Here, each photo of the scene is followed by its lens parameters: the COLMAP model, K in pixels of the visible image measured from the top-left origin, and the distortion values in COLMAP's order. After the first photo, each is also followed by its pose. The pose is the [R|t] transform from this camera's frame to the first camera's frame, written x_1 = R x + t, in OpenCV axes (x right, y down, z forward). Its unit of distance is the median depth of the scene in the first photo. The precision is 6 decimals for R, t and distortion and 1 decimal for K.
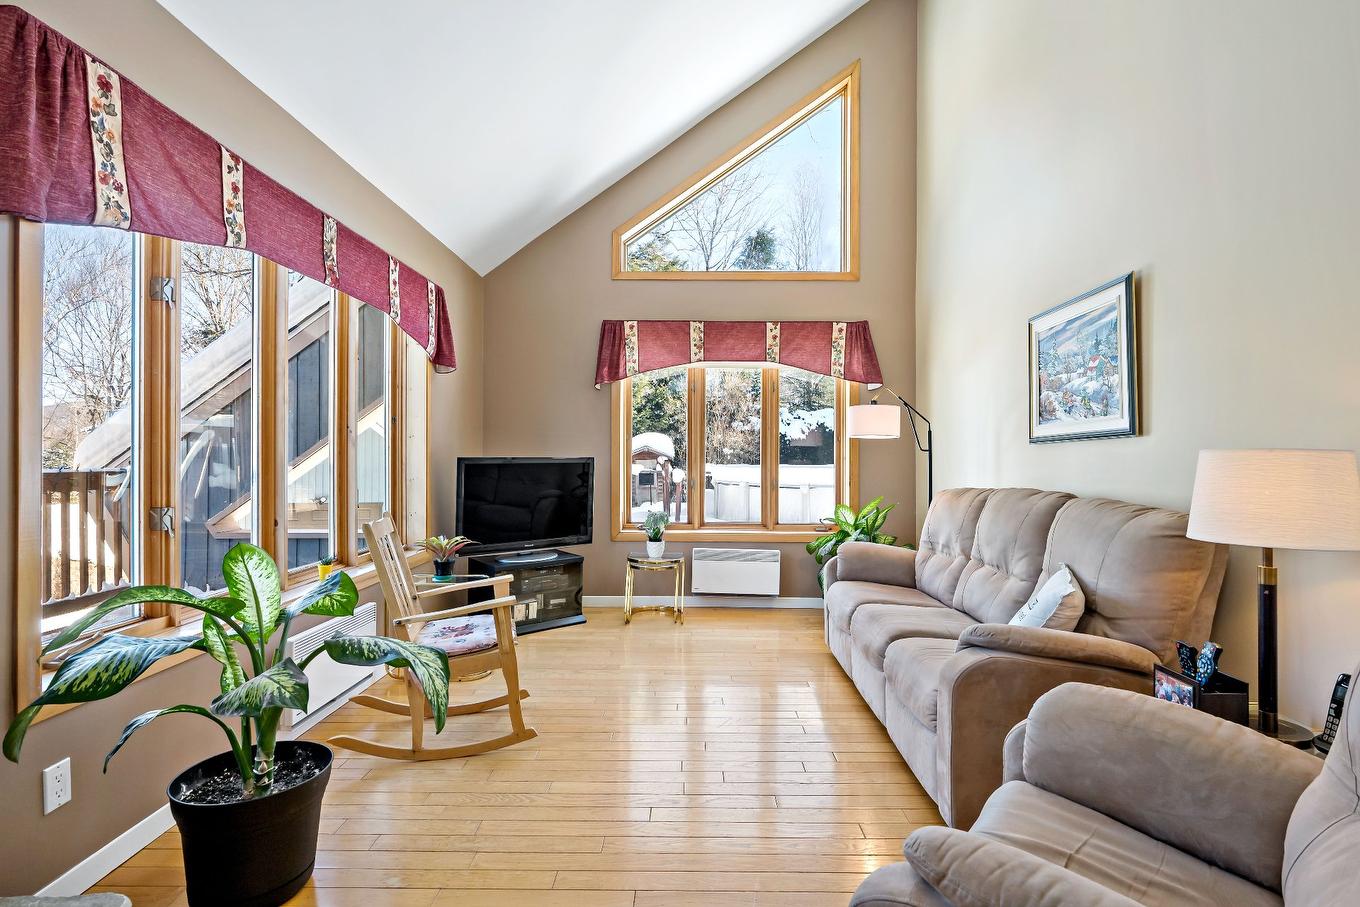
lens RADIAL K [[657.7, 0, 672.4], [0, 657.7, 454.6], [0, 0, 1]] dist [-0.000999, 0.001911]
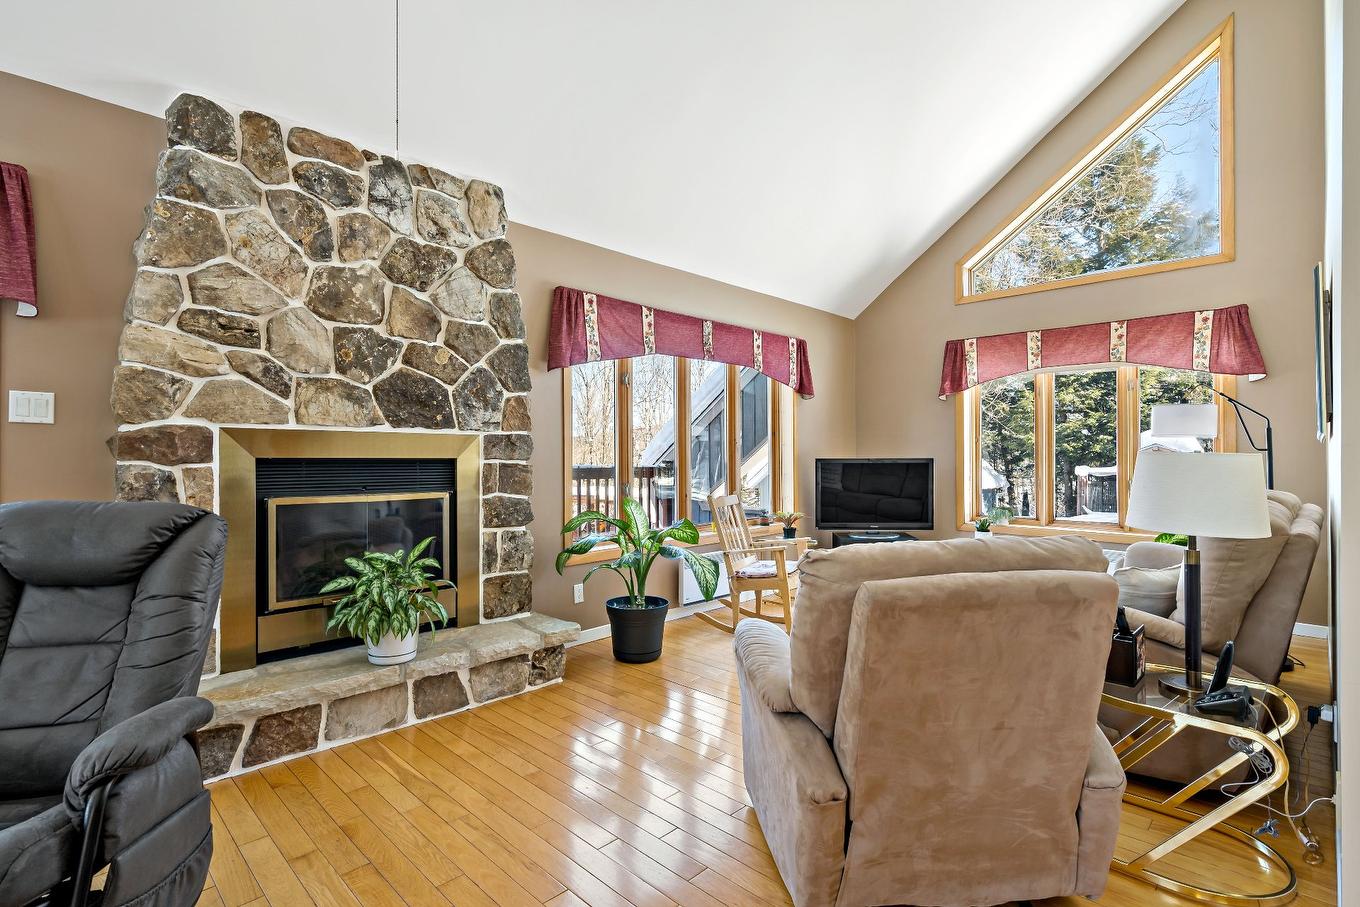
lens RADIAL K [[657.7, 0, 679.3], [0, 657.7, 454.4], [0, 0, 1]] dist [-0.000999, 0.001911]
pose [[0.713184, -0.005445, -0.700956, 0.382968], [0.005652, 0.999982, -0.002017, -0.003033], [0.700954, -0.002523, 0.713202, -0.173492]]
